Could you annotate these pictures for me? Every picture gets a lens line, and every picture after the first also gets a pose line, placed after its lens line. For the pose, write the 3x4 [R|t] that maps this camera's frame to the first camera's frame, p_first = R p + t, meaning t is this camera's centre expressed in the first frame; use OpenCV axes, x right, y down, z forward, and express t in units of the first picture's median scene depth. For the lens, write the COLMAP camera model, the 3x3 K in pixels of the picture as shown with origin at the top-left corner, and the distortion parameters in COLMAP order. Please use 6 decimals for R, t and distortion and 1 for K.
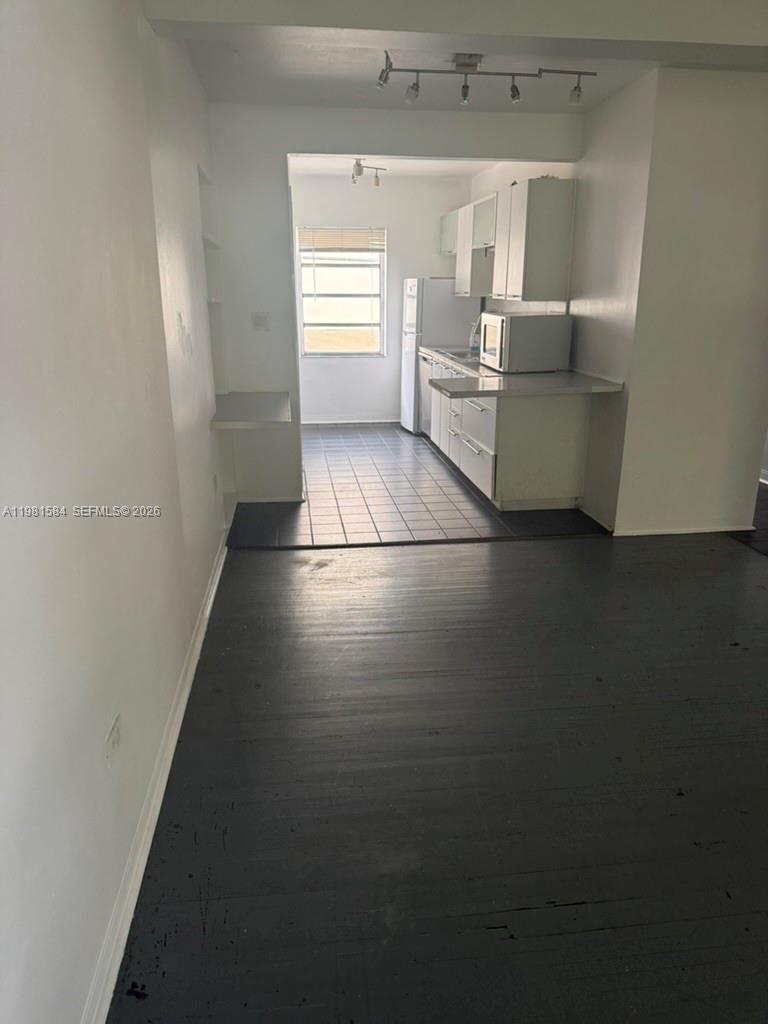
lens RADIAL K [[705.9, 0, 384.0], [0, 705.9, 512.0], [0, 0, 1]] dist [-0.001886, -0.000856]
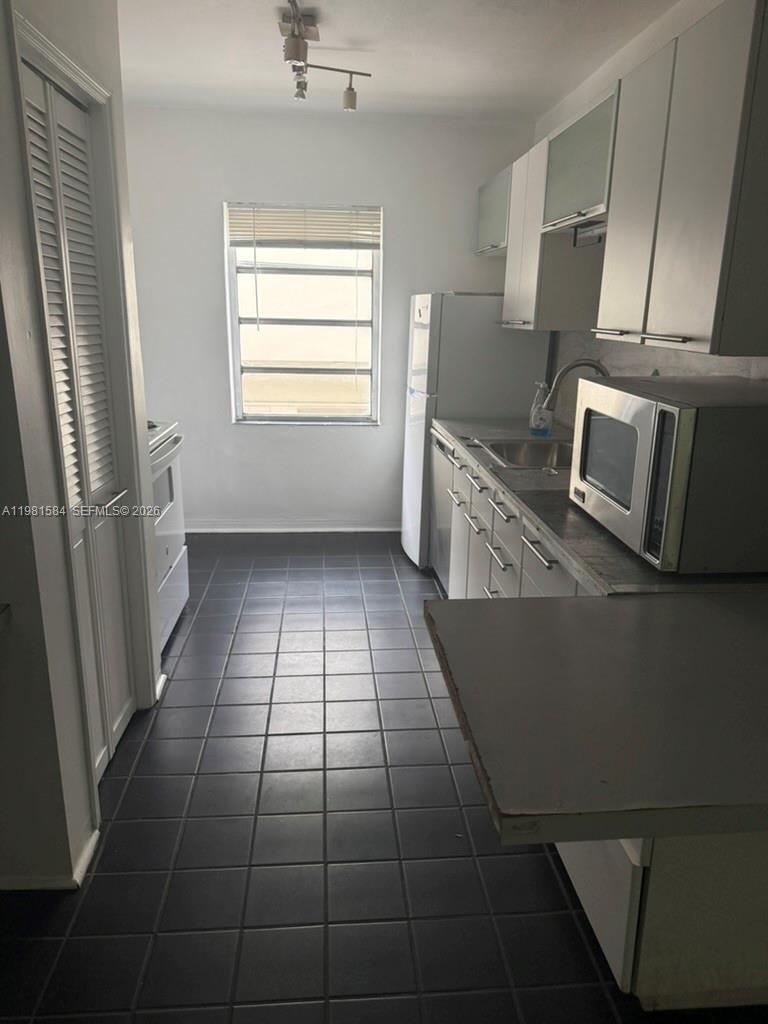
lens RADIAL K [[725.2, 0, 384.0], [0, 725.2, 512.0], [0, 0, 1]] dist [-0.035941, -0.000628]
pose [[0.998601, 0.030580, -0.043131, 0.037166], [-0.032183, 0.998798, -0.036968, -0.135661], [0.041949, 0.038304, 0.998385, 0.430708]]
